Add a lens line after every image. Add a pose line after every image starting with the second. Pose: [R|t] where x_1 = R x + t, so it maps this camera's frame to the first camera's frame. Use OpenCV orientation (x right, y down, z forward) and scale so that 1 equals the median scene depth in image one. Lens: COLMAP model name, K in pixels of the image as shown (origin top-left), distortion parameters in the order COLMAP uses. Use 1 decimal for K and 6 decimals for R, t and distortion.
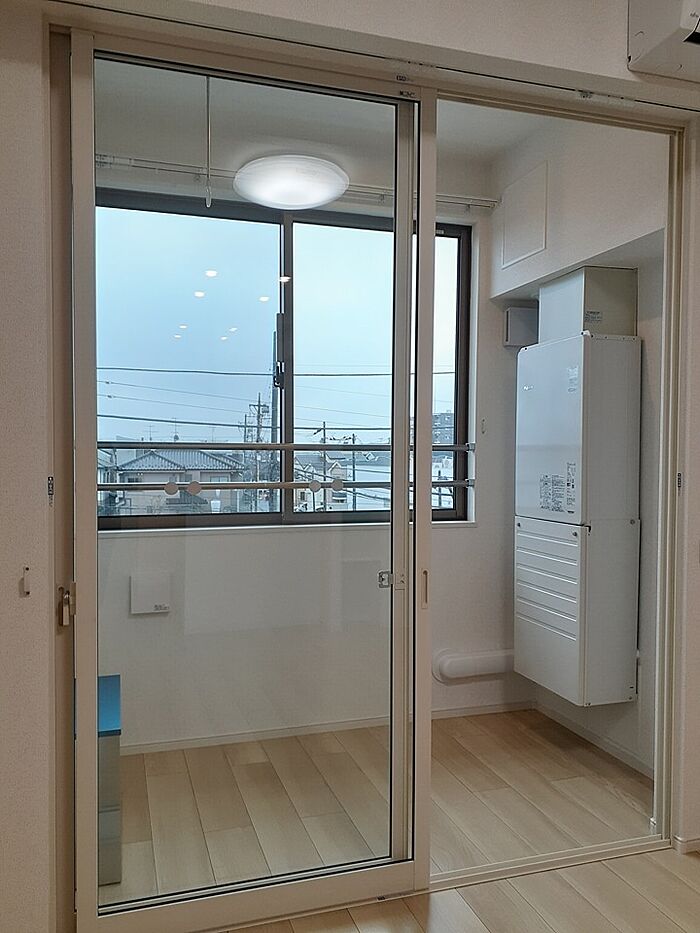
lens RADIAL K [[740.5, 0, 348.0], [0, 740.5, 469.6], [0, 0, 1]] dist [0.110440, -0.010417]
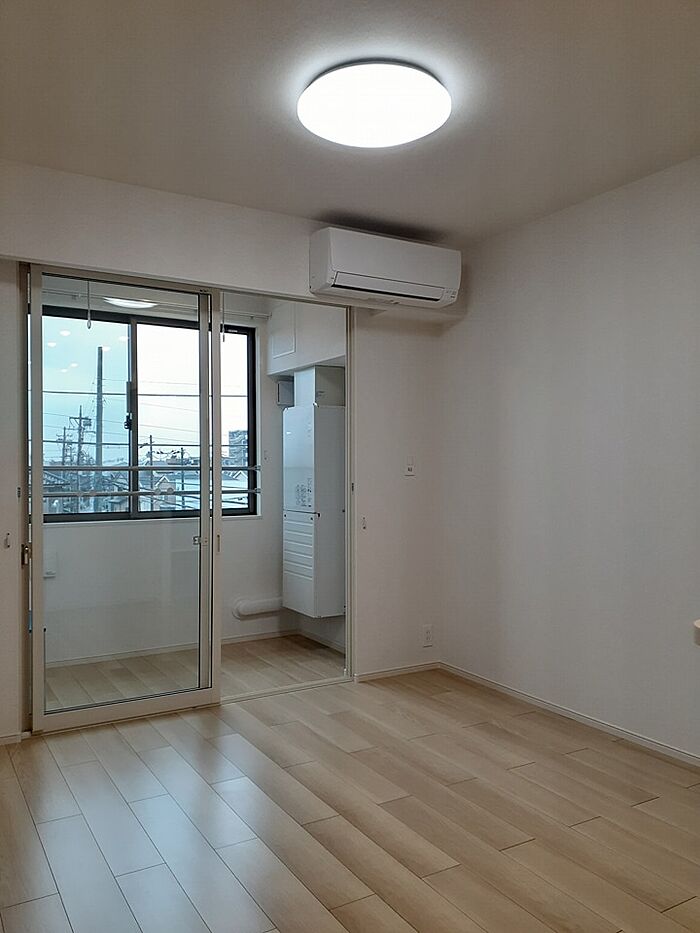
lens RADIAL K [[740.5, 0, 348.2], [0, 740.5, 473.8], [0, 0, 1]] dist [0.110440, -0.010417]
pose [[0.974433, -0.007232, 0.224564, 0.001238], [0.009974, 0.999889, -0.011078, 0.001500], [-0.224458, 0.013035, 0.974396, -0.614590]]
